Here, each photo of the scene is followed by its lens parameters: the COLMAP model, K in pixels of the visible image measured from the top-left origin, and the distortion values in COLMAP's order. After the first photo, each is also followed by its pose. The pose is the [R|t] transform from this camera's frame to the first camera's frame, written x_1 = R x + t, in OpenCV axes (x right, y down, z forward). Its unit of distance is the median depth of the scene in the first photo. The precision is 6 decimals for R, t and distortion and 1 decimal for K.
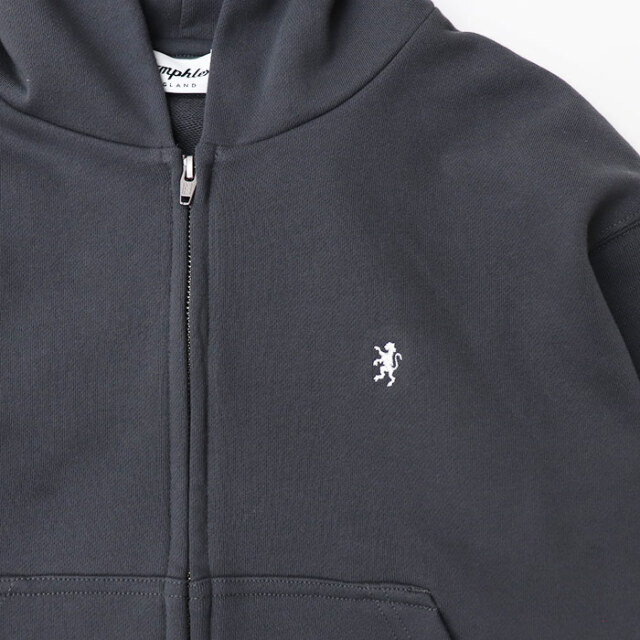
lens RADIAL K [[984.1, 0, 320.0], [0, 984.1, 320.0], [0, 0, 1]] dist [-0.031186, 0.029280]
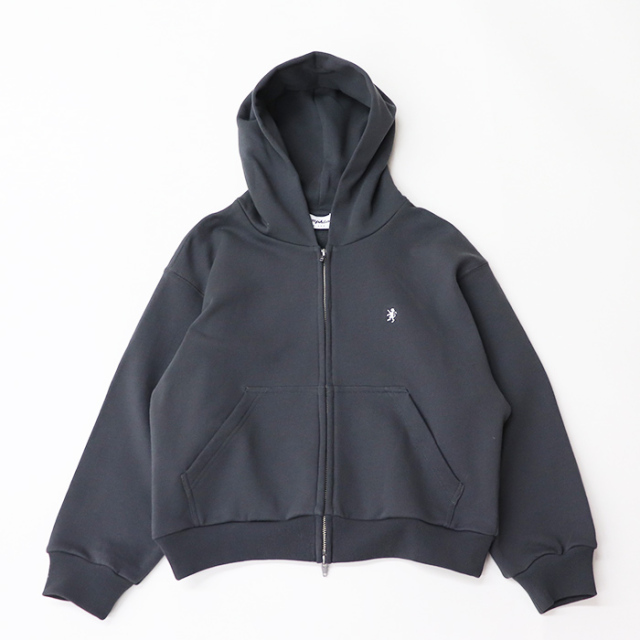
lens RADIAL K [[984.1, 0, 320.0], [0, 984.1, 320.0], [0, 0, 1]] dist [-0.031186, 0.029280]
pose [[0.999908, -0.001053, -0.013513, -0.104901], [-0.000808, 0.990571, -0.136995, 0.446449], [0.013530, 0.136993, 0.990480, -1.889630]]
